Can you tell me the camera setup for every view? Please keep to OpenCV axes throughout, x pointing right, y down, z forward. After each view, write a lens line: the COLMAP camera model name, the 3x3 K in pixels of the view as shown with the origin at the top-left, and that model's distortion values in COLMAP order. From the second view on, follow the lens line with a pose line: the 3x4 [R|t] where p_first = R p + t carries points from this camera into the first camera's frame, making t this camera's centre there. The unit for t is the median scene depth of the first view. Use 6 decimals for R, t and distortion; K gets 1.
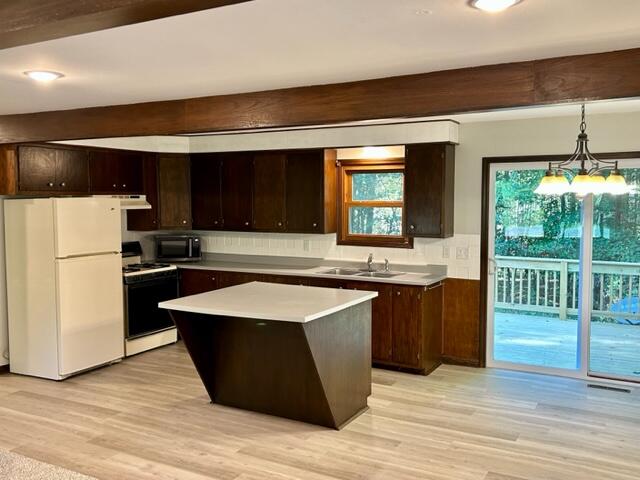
lens RADIAL K [[609.8, 0, 319.6], [0, 609.8, 240.1], [0, 0, 1]] dist [0.016728, 0.000000]
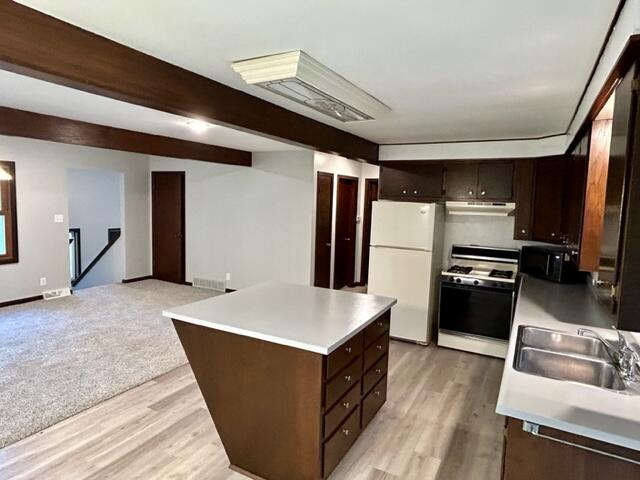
lens RADIAL K [[394.4, 0, 319.0], [0, 394.4, 236.9], [0, 0, 1]] dist [-0.011825, -0.002681]
pose [[0.008280, 0.098844, -0.995068, 0.367320], [-0.098403, 0.990353, 0.097557, -0.052940], [0.995112, 0.097110, 0.017927, 0.719092]]
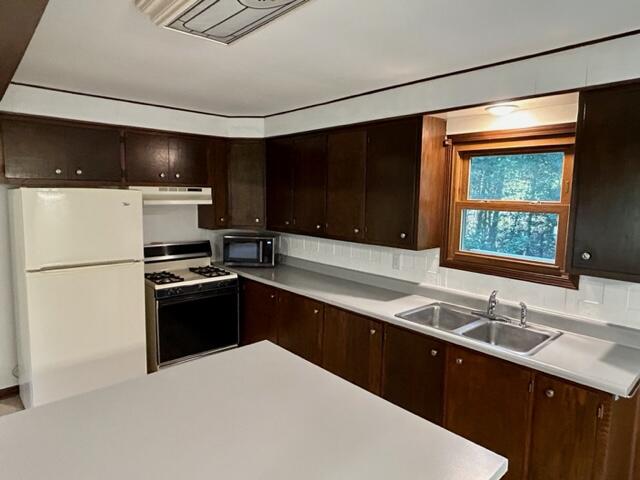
lens RADIAL K [[394.4, 0, 317.7], [0, 394.4, 238.6], [0, 0, 1]] dist [-0.011825, -0.002681]
pose [[0.941250, 0.053702, -0.333412, 0.045142], [-0.039816, 0.998037, 0.048347, -0.037471], [0.335354, -0.032232, 0.941541, 0.560149]]
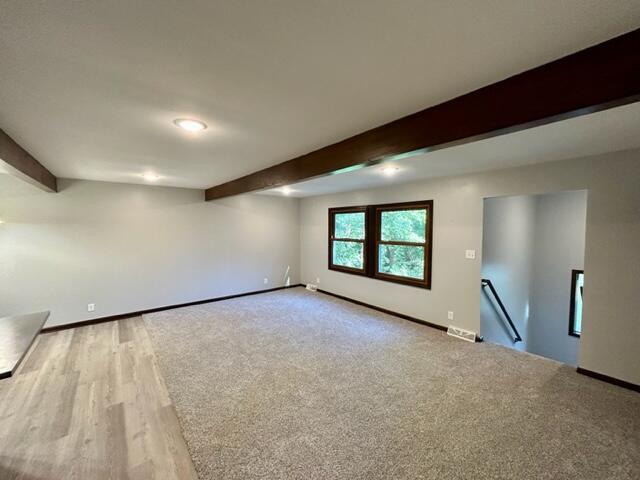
lens RADIAL K [[256.0, 0, 319.6], [0, 256.0, 243.3], [0, 0, 1]] dist [-0.001448, -0.000791]
pose [[-0.926551, -0.025296, 0.375317, -0.470549], [0.026824, 0.990753, 0.132996, -0.050086], [-0.375211, 0.133295, -0.917305, 0.741101]]
